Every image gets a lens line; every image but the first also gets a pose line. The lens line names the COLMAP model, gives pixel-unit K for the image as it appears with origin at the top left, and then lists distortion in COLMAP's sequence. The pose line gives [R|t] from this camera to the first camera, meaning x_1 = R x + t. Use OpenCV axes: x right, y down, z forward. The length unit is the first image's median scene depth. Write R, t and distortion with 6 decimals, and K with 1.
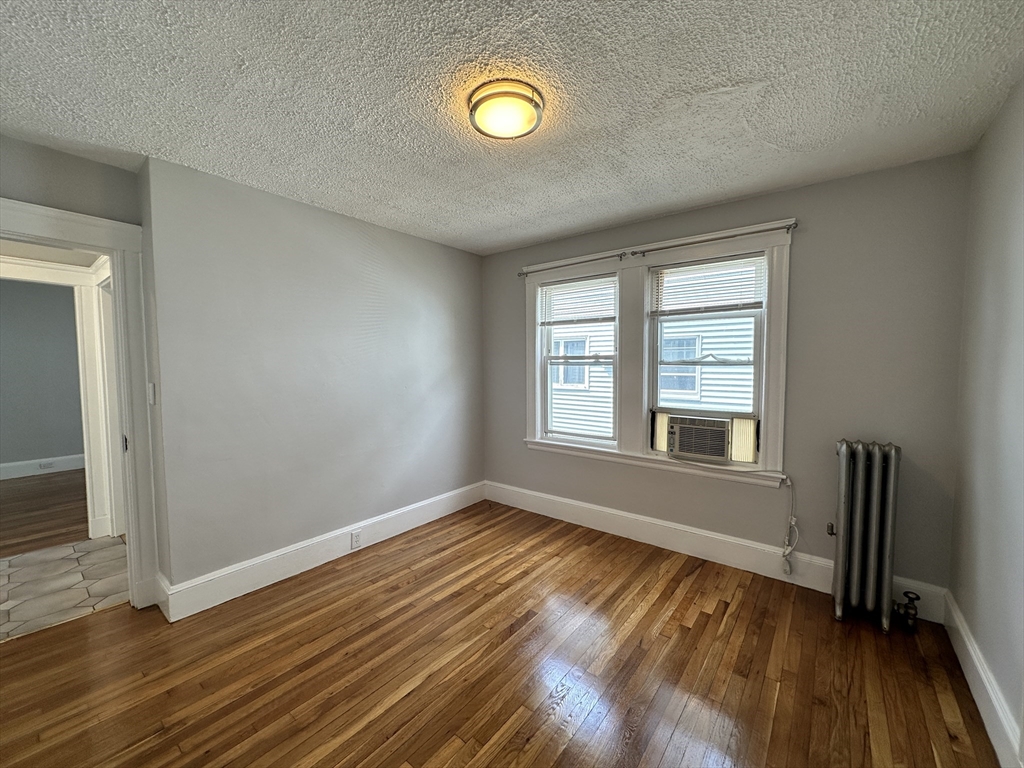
lens RADIAL K [[408.6, 0, 511.5], [0, 408.6, 383.2], [0, 0, 1]] dist [-0.000723, 0.000253]
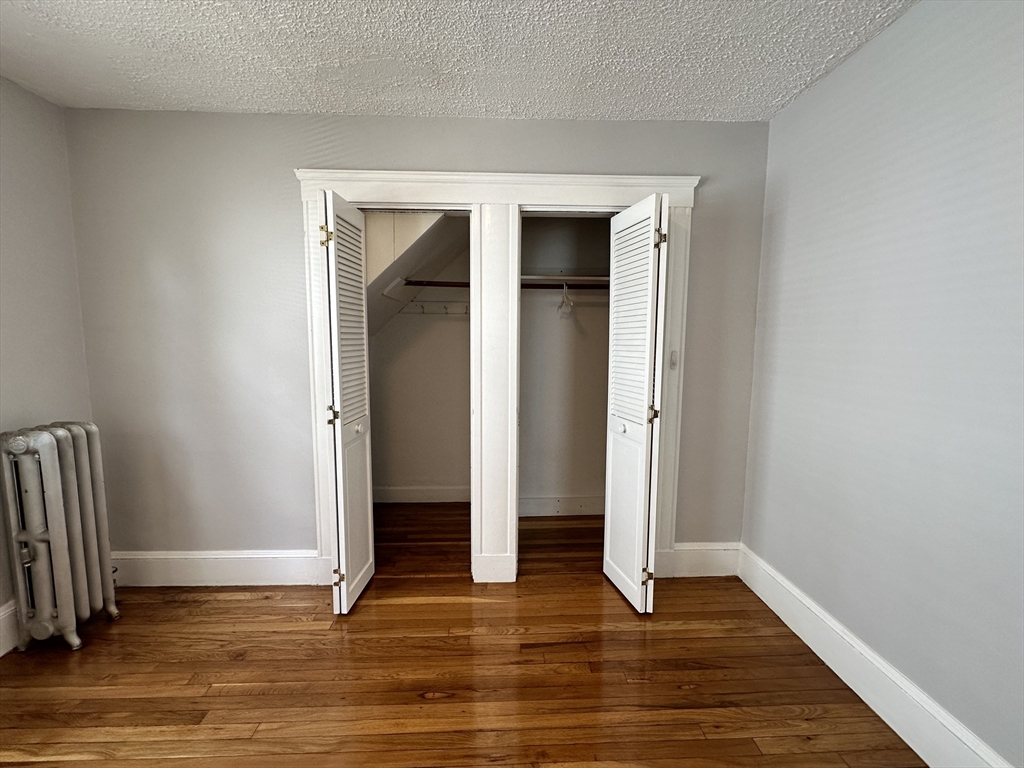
lens RADIAL K [[415.7, 0, 510.0], [0, 415.7, 380.8], [0, 0, 1]] dist [-0.000266, -0.000081]
pose [[-0.648413, -0.081390, 0.756926, -0.254452], [0.032287, 0.990434, 0.134156, -0.017141], [-0.760604, 0.111427, -0.639582, 0.648179]]
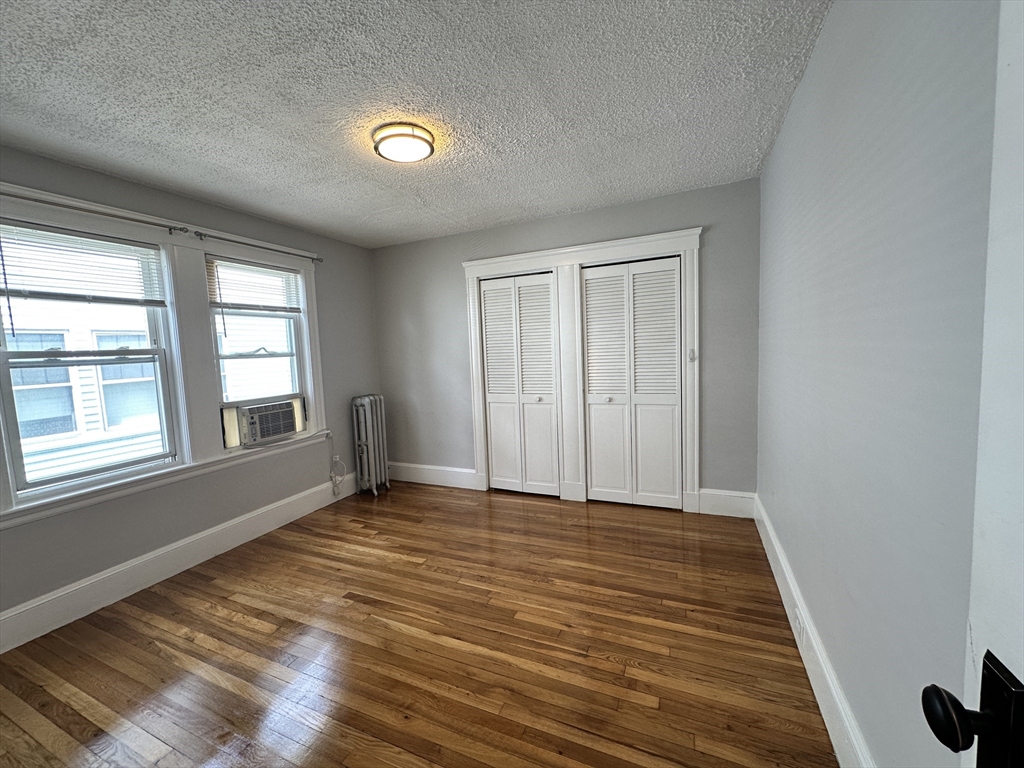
lens RADIAL K [[408.6, 0, 511.5], [0, 408.6, 383.2], [0, 0, 1]] dist [-0.000723, 0.000253]
pose [[-0.256502, -0.067663, 0.964172, -0.814446], [0.094023, 0.991069, 0.094564, -0.016628], [-0.961960, 0.114910, -0.247849, 0.649206]]
